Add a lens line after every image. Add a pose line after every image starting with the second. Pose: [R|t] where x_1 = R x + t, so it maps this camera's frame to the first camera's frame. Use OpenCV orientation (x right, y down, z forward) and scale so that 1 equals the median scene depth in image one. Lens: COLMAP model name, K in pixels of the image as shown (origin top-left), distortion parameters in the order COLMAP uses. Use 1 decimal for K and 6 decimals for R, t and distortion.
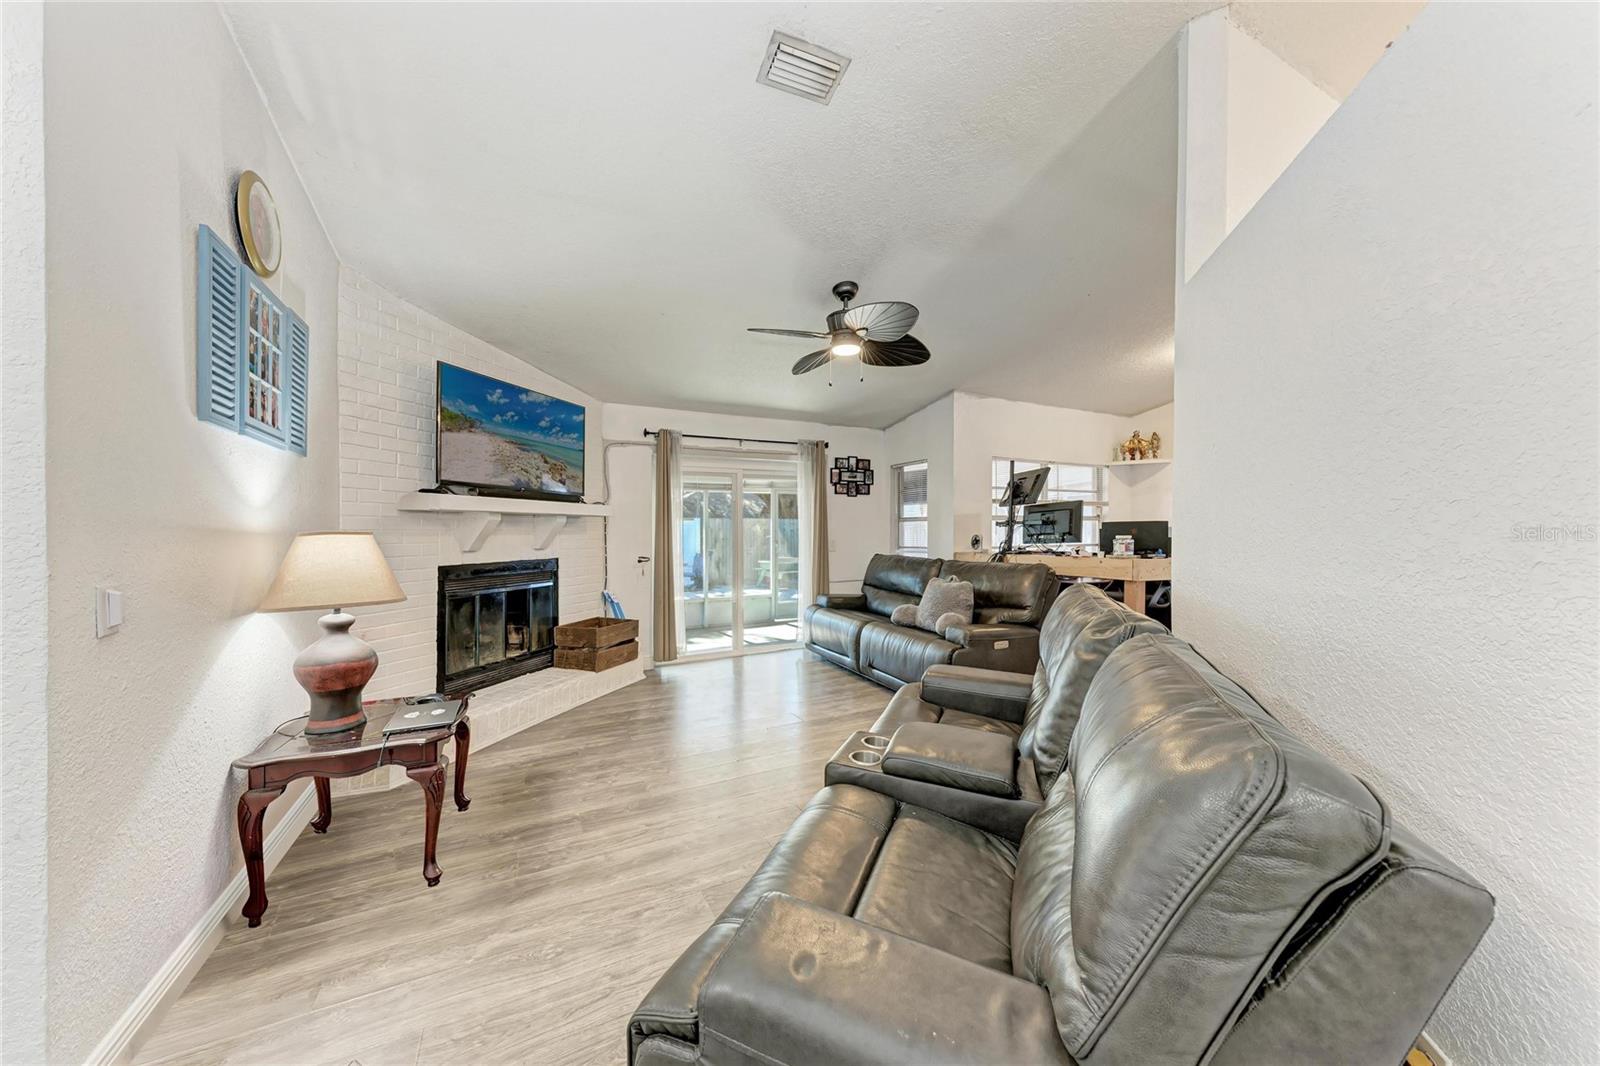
lens RADIAL K [[543.4, 0, 802.5], [0, 543.4, 528.4], [0, 0, 1]] dist [-0.002851, -0.001035]
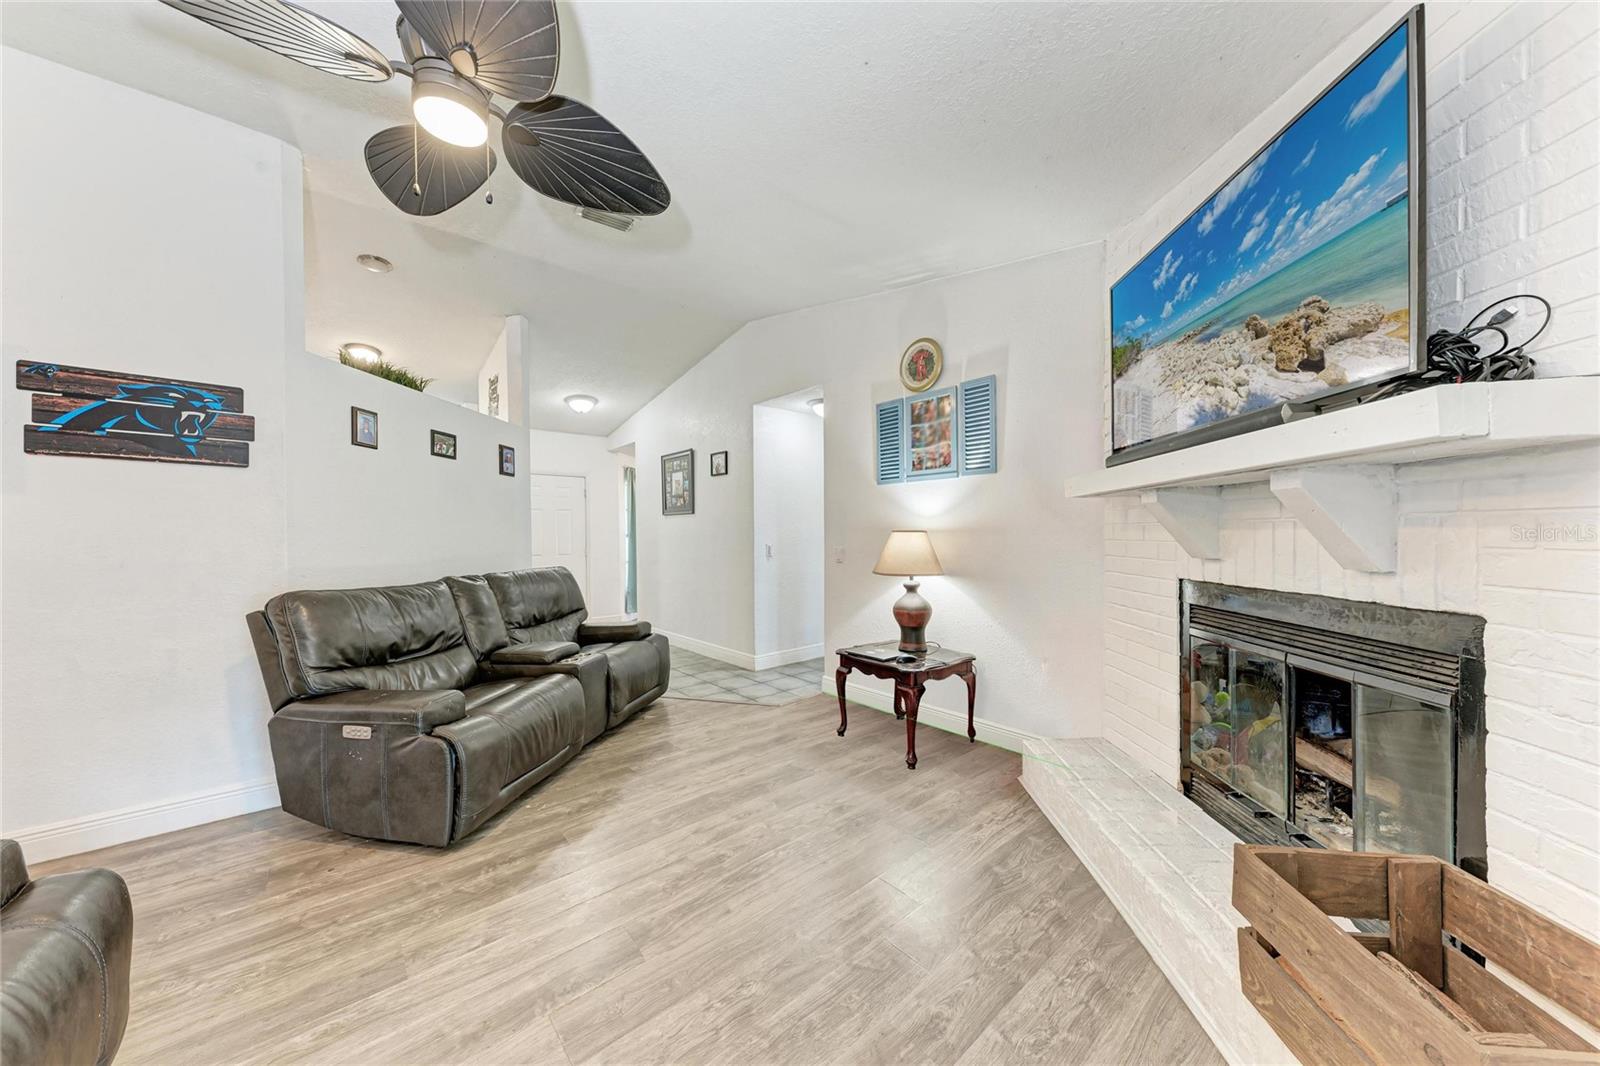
lens RADIAL K [[543.4, 0, 800.2], [0, 543.4, 537.3], [0, 0, 1]] dist [-0.002851, -0.001035]
pose [[-0.969157, 0.013317, -0.246083, -0.077688], [0.013413, 0.999909, 0.001288, 0.012207], [0.246078, -0.002052, -0.969248, 1.315732]]
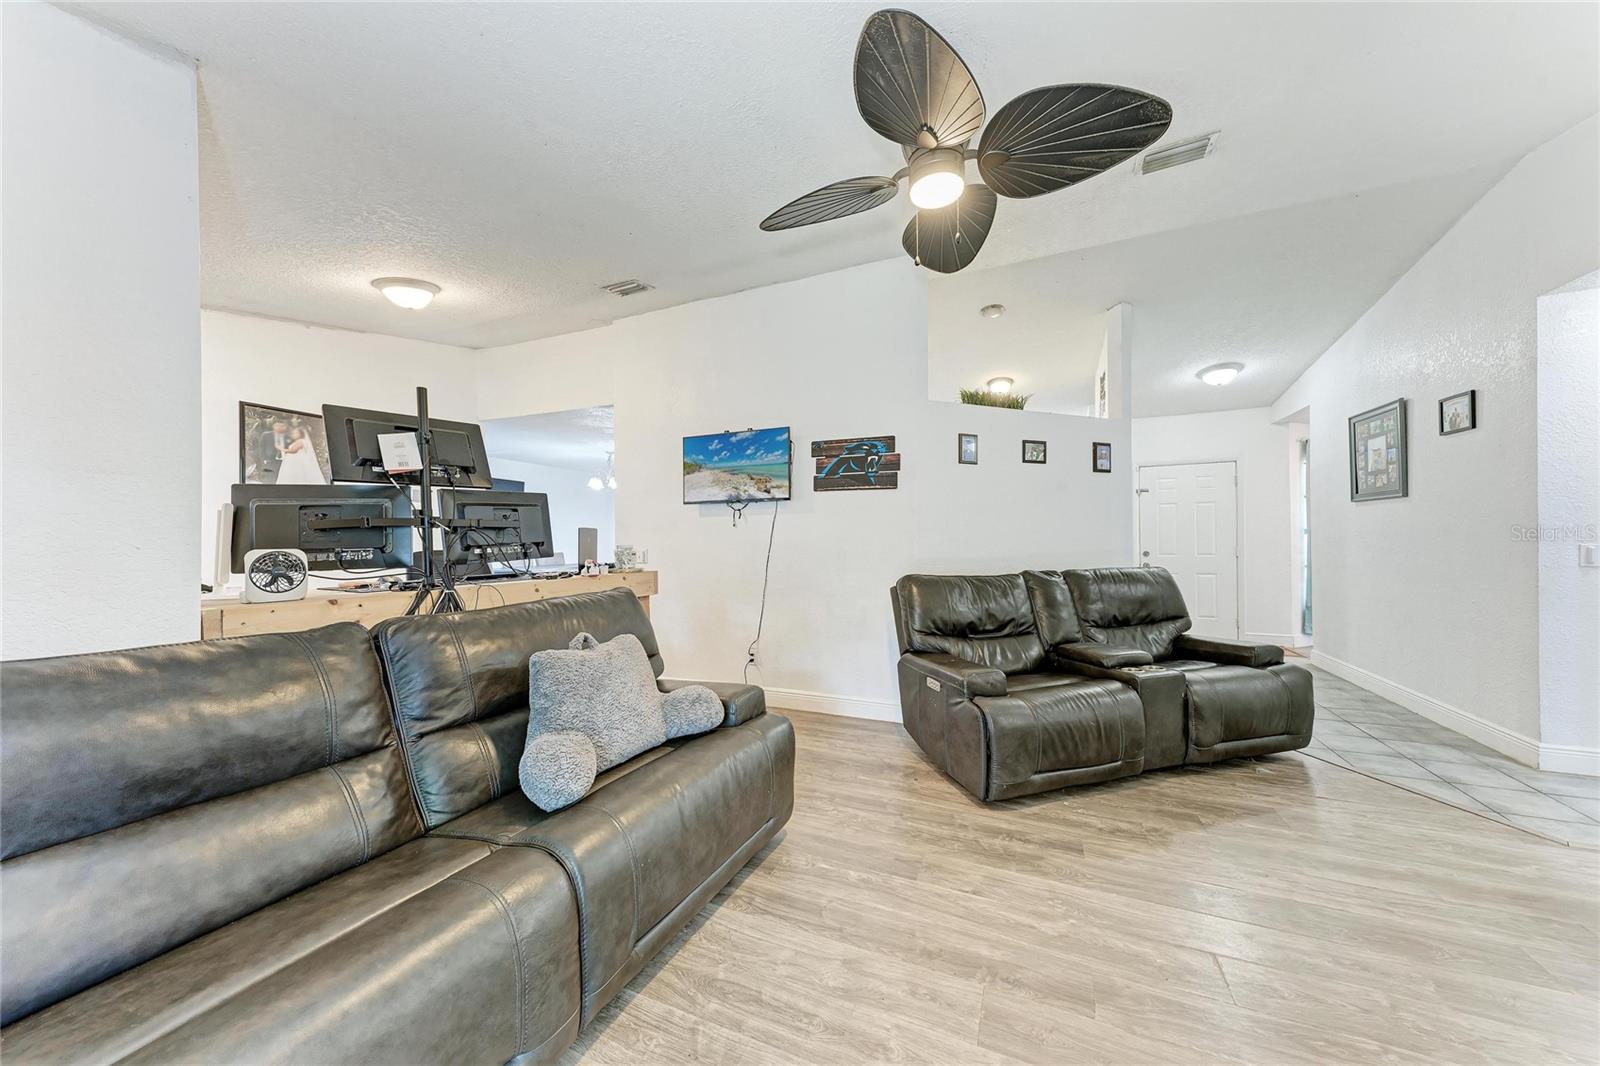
lens RADIAL K [[543.4, 0, 801.0], [0, 543.4, 538.2], [0, 0, 1]] dist [-0.002851, -0.001035]
pose [[-0.623873, 0.013392, 0.781411, -0.219830], [0.012178, 0.999898, -0.007414, 0.013083], [-0.781431, 0.004891, -0.623973, 1.264397]]
